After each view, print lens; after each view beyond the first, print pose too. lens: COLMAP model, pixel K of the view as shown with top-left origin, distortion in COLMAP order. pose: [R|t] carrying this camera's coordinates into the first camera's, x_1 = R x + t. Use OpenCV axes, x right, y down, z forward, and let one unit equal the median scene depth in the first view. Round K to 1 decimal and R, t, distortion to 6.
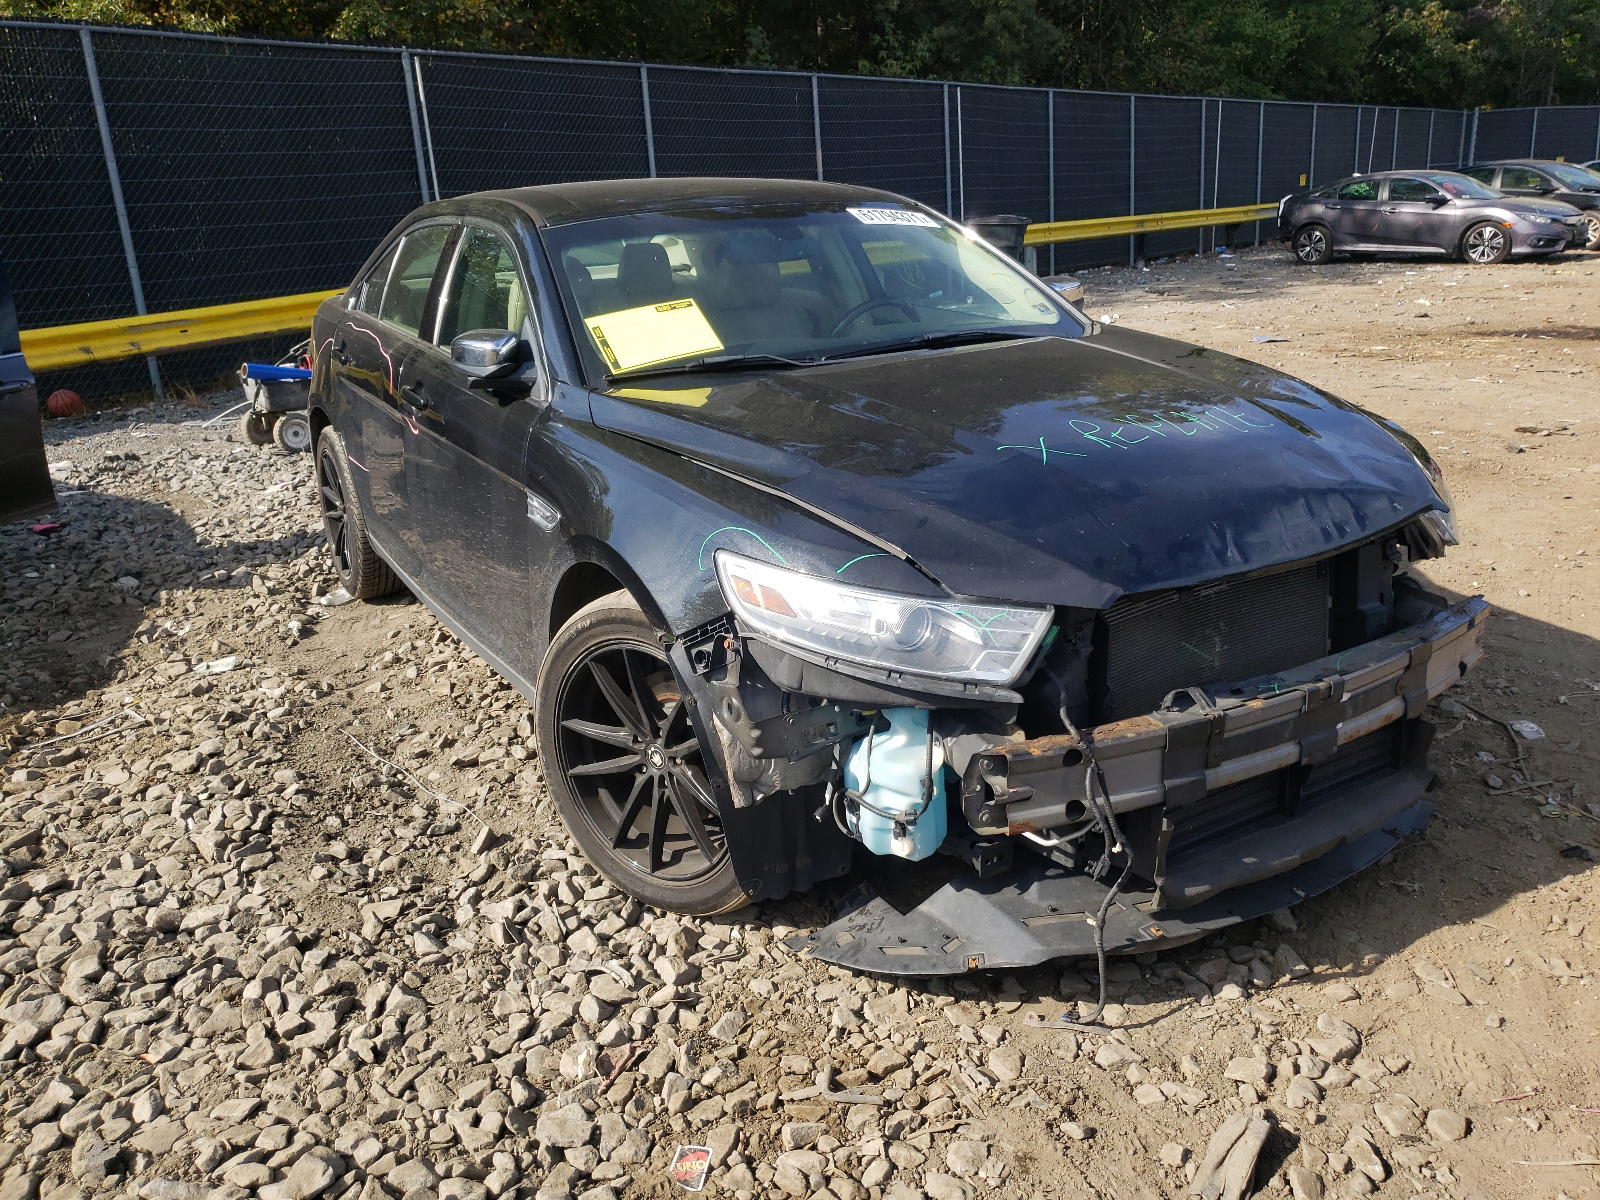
lens RADIAL K [[1359.0, 0, 736.7], [0, 1359.0, 522.2], [0, 0, 1]] dist [-0.000361, 0.055930]
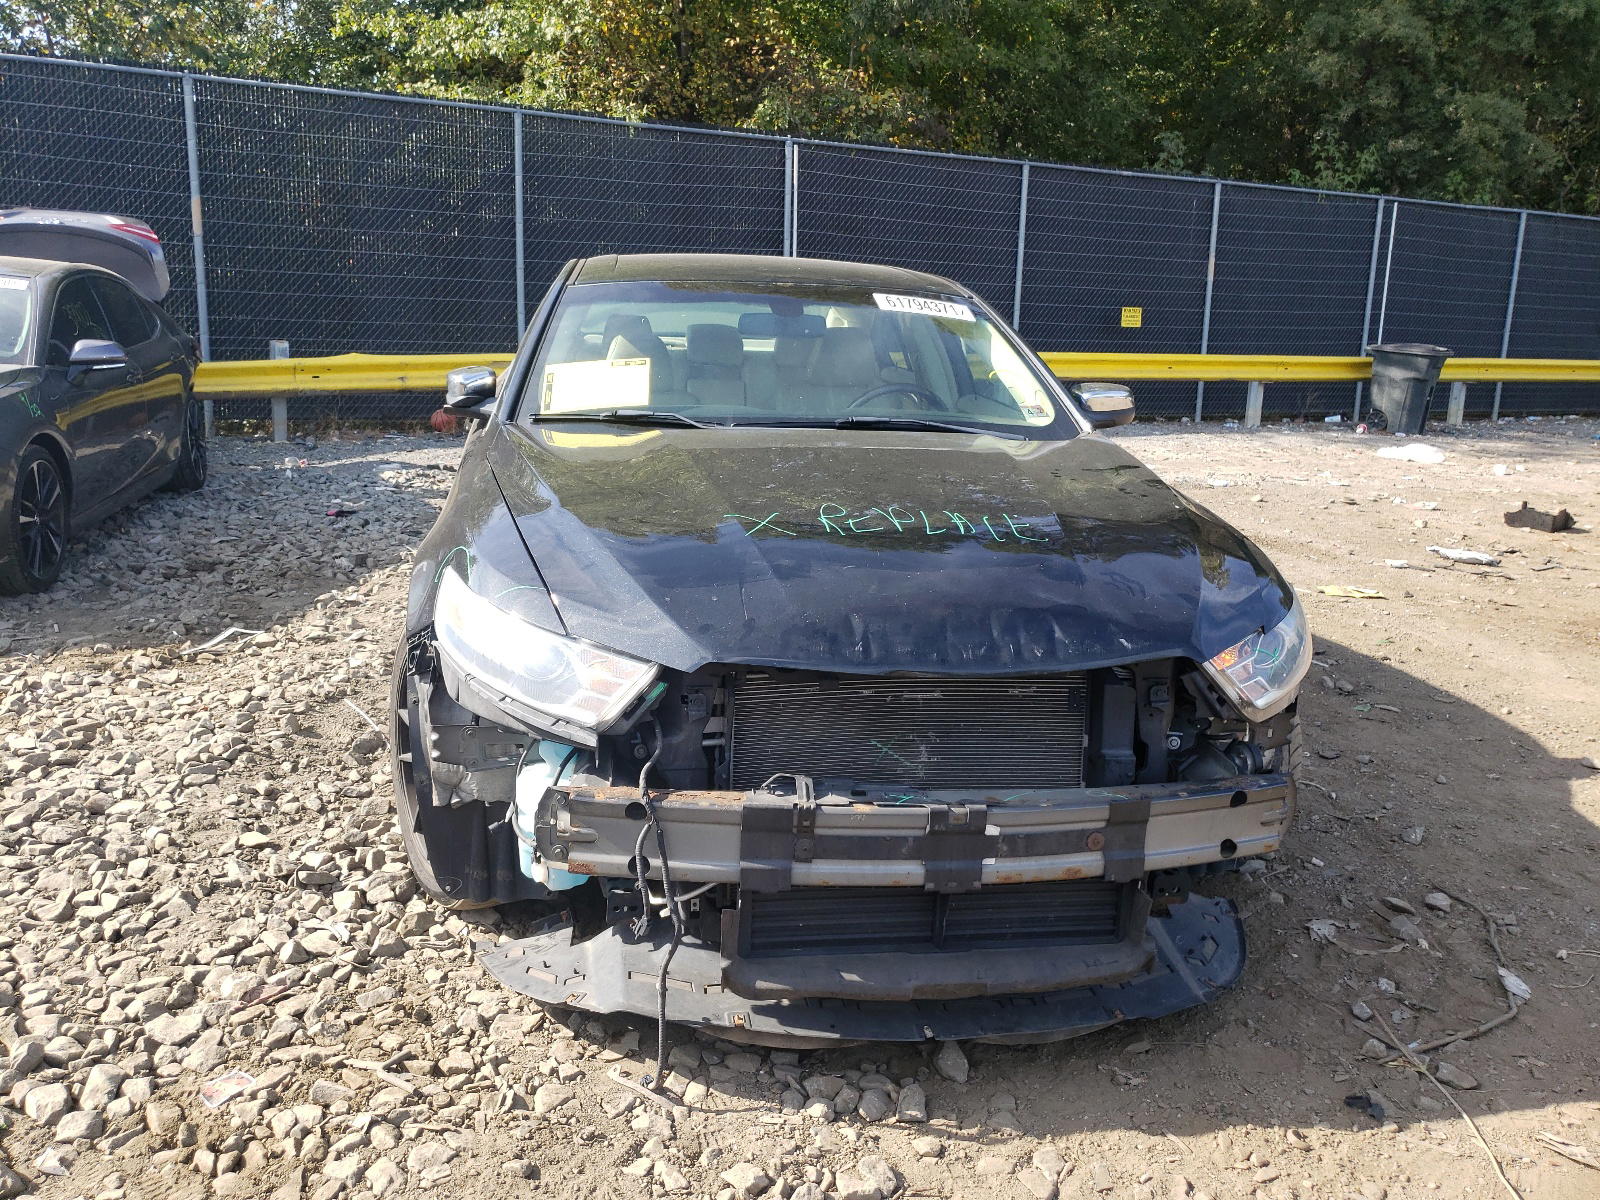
lens RADIAL K [[1359.0, 0, 736.7], [0, 1359.0, 522.2], [0, 0, 1]] dist [-0.000361, 0.055930]
pose [[0.912258, 0.146429, -0.382548, 0.547502], [-0.171915, 0.984555, -0.033104, -0.015333], [0.371793, 0.095965, 0.923342, 0.057665]]
